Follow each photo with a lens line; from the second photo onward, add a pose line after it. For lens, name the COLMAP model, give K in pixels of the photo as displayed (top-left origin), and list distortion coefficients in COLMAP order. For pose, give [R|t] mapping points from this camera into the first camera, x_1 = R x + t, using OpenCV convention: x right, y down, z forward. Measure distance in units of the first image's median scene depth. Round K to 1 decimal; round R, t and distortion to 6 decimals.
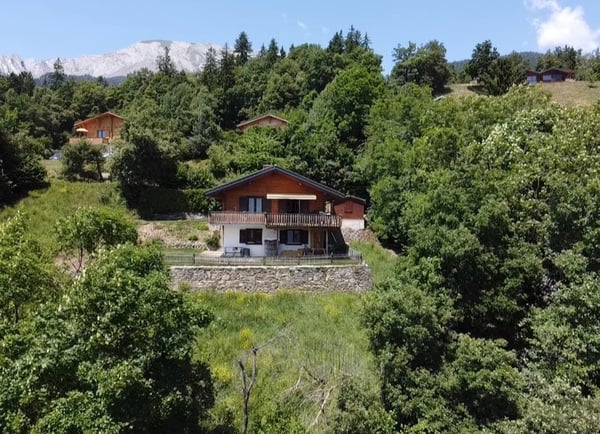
lens RADIAL K [[457.0, 0, 300.0], [0, 457.0, 217.0], [0, 0, 1]] dist [-0.007653, -0.001422]
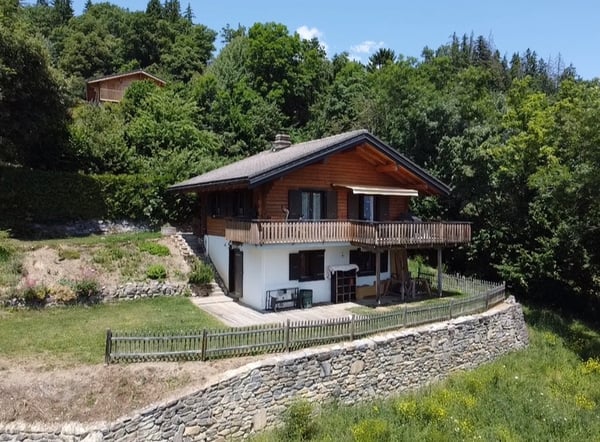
lens RADIAL K [[453.1, 0, 300.0], [0, 453.1, 219.7], [0, 0, 1]] dist [-0.002274, -0.000777]
pose [[0.866873, -0.015897, 0.498276, -0.370176], [0.011938, 0.999867, 0.011130, -0.015918], [-0.498387, -0.003700, 0.866947, 0.551010]]
